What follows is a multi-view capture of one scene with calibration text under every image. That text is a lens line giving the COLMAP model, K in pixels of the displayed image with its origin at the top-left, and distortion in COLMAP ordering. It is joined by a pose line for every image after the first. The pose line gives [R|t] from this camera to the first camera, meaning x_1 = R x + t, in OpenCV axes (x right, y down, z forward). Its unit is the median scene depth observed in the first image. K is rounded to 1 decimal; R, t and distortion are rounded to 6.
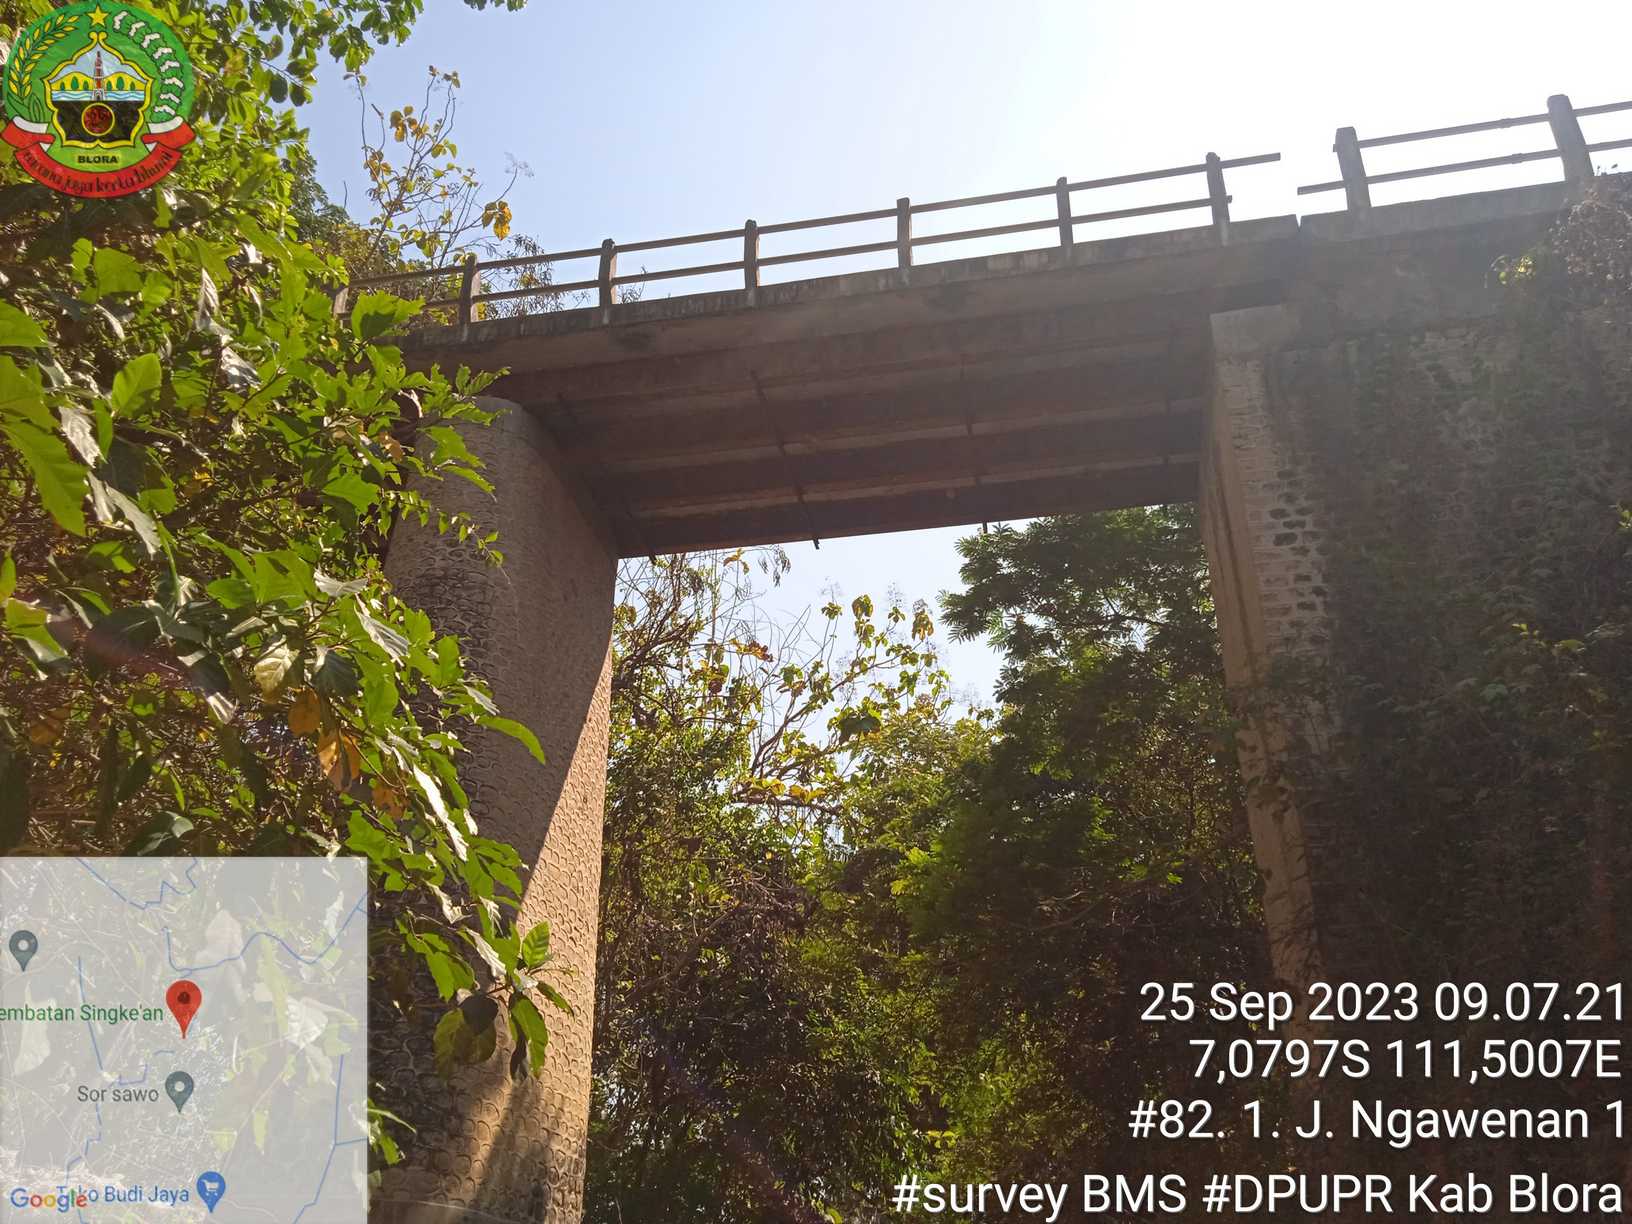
lens RADIAL K [[1373.7, 0, 819.0], [0, 1373.7, 601.7], [0, 0, 1]] dist [0.052178, -0.032620]
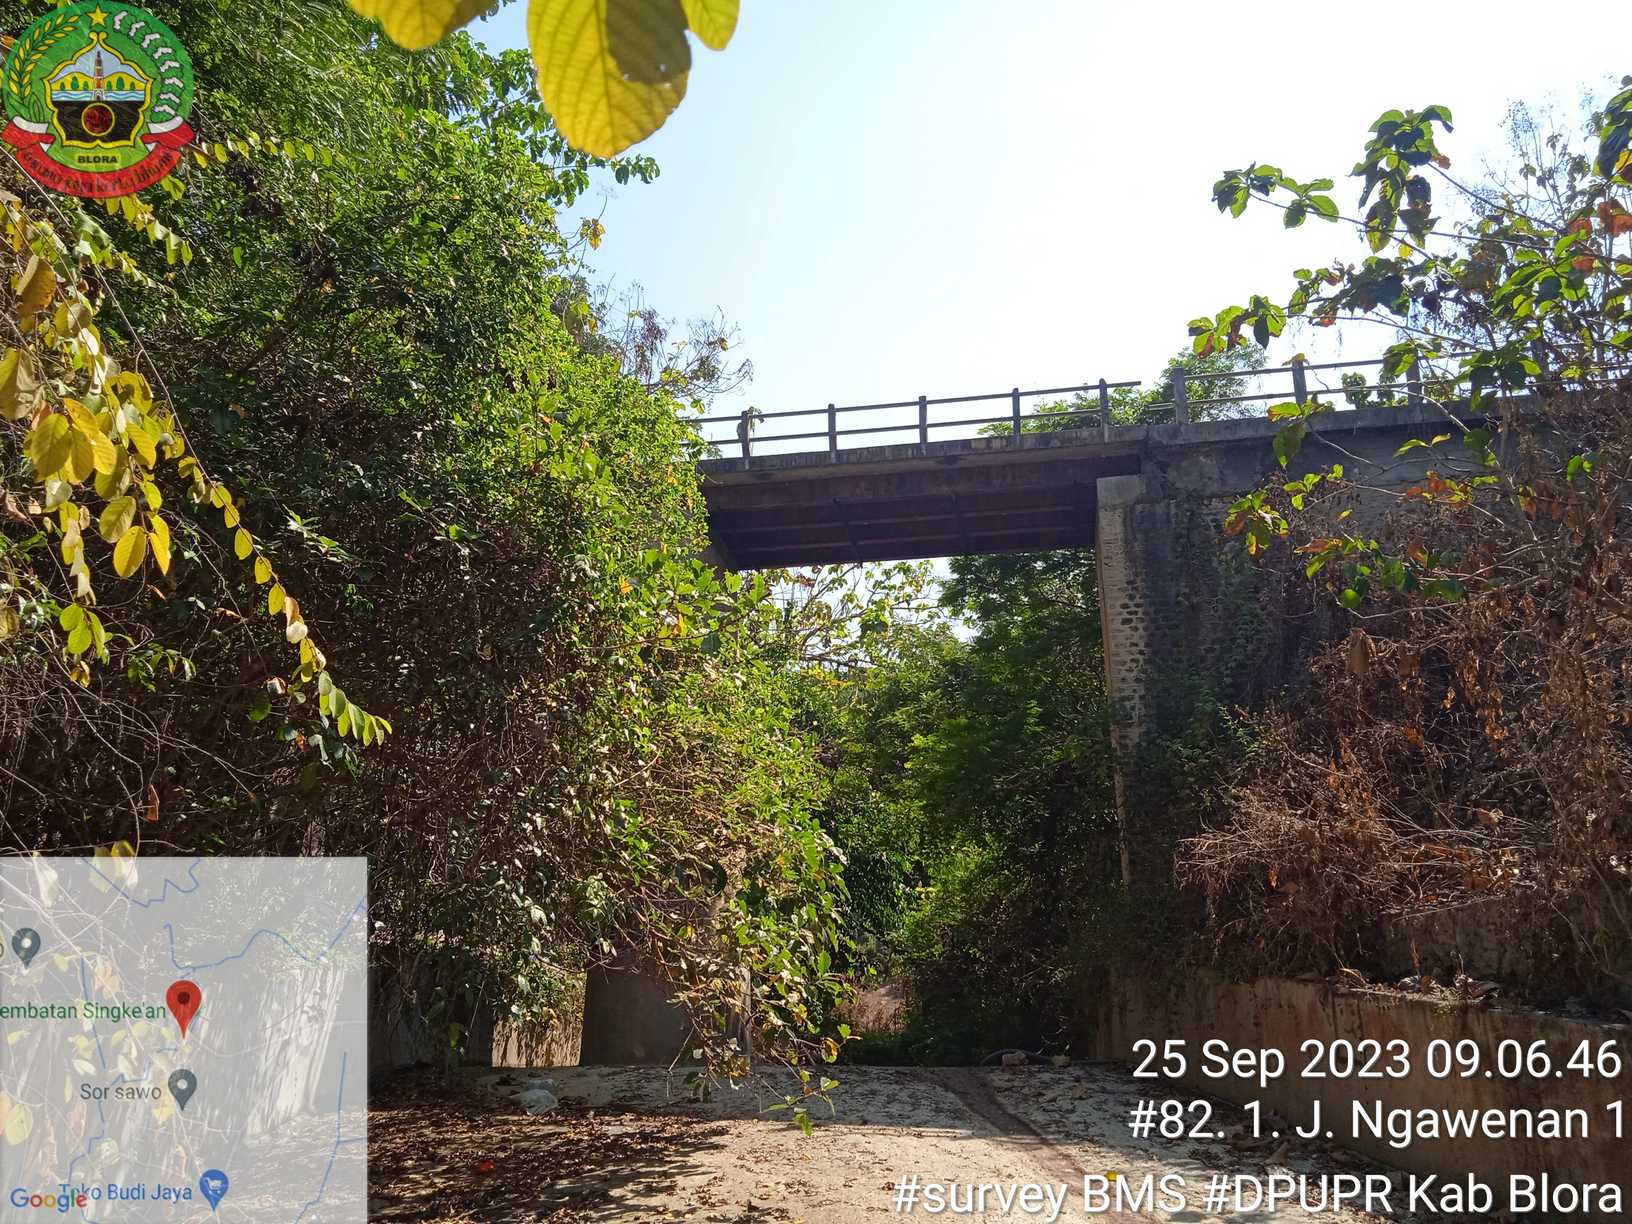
lens RADIAL K [[1373.7, 0, 810.7], [0, 1373.7, 621.9], [0, 0, 1]] dist [0.052178, -0.032620]
pose [[0.999811, -0.010255, 0.016491, -0.092407], [0.006783, 0.980128, 0.198248, -0.308502], [-0.018196, -0.198099, 0.980013, -0.614026]]
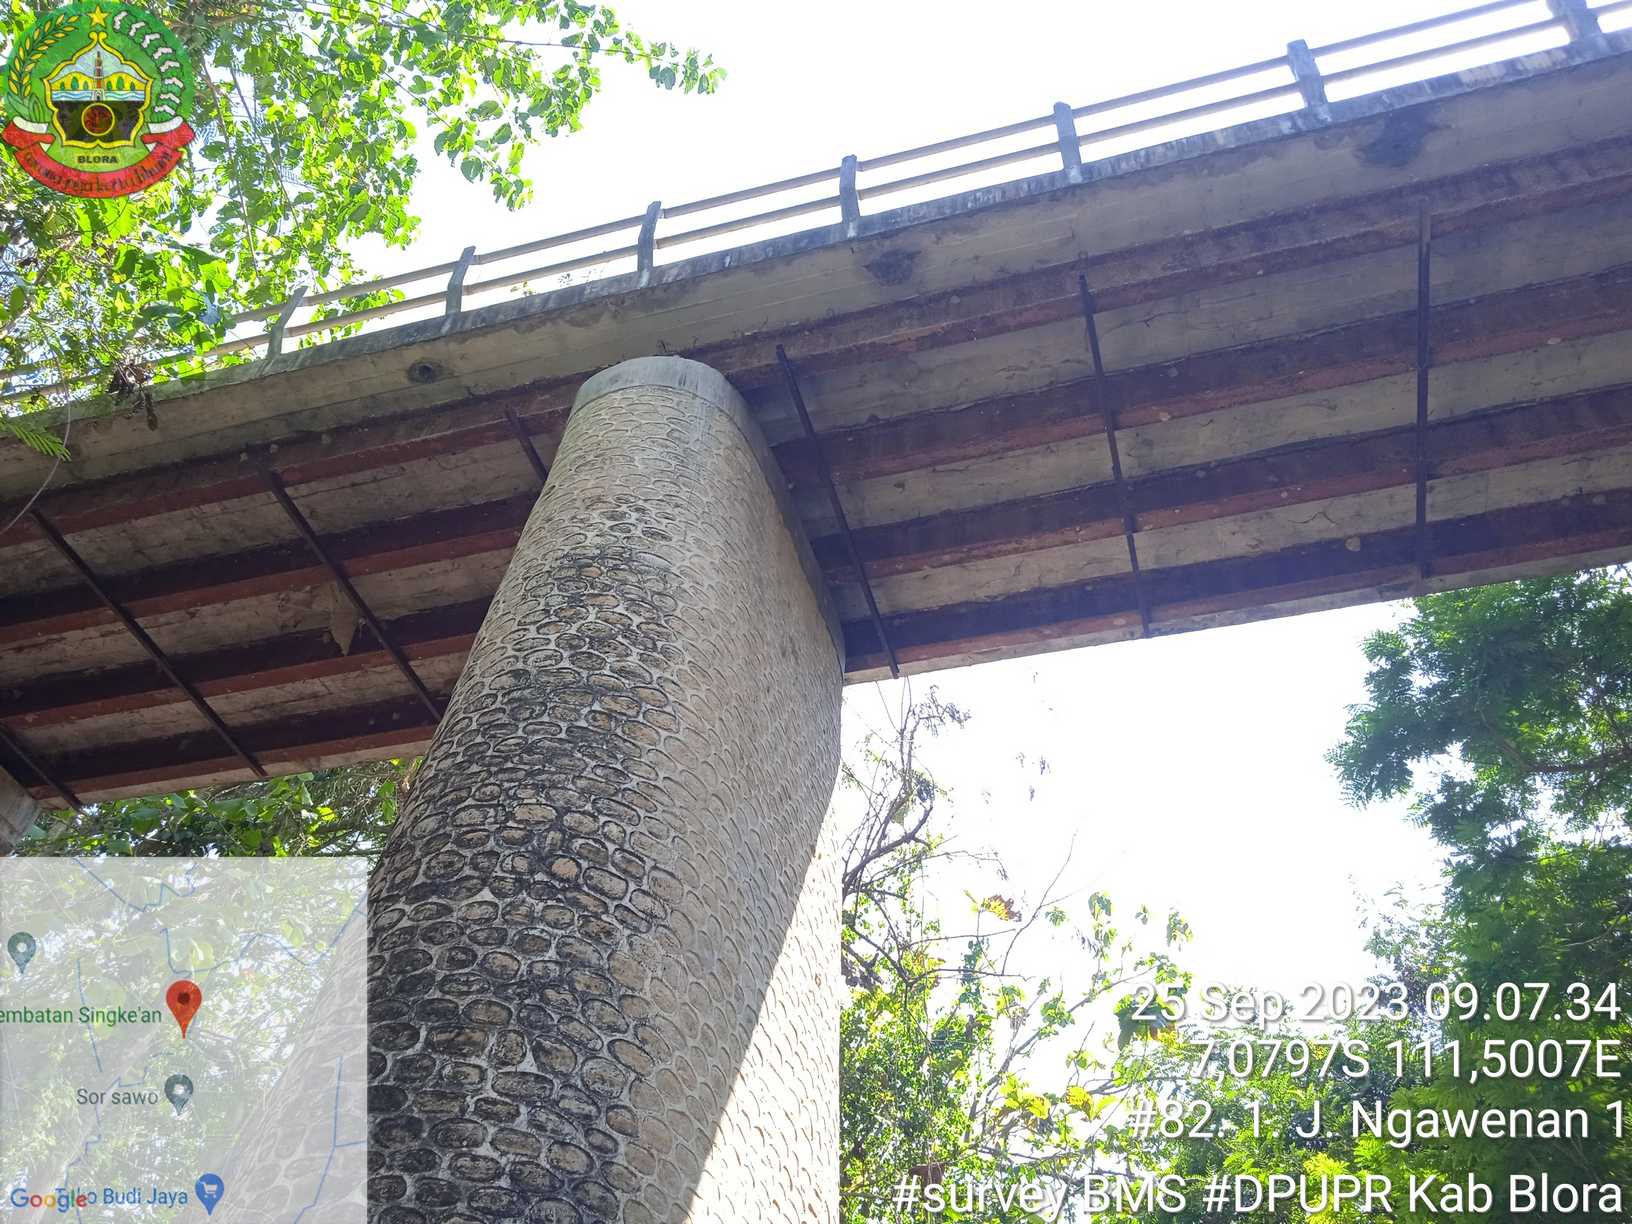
lens RADIAL K [[1373.7, 0, 822.9], [0, 1373.7, 607.1], [0, 0, 1]] dist [0.052178, -0.032620]
pose [[0.995530, -0.028053, -0.090179, -0.097880], [0.000091, 0.955149, -0.296125, 0.146196], [0.094441, 0.294793, 0.950883, 0.358237]]
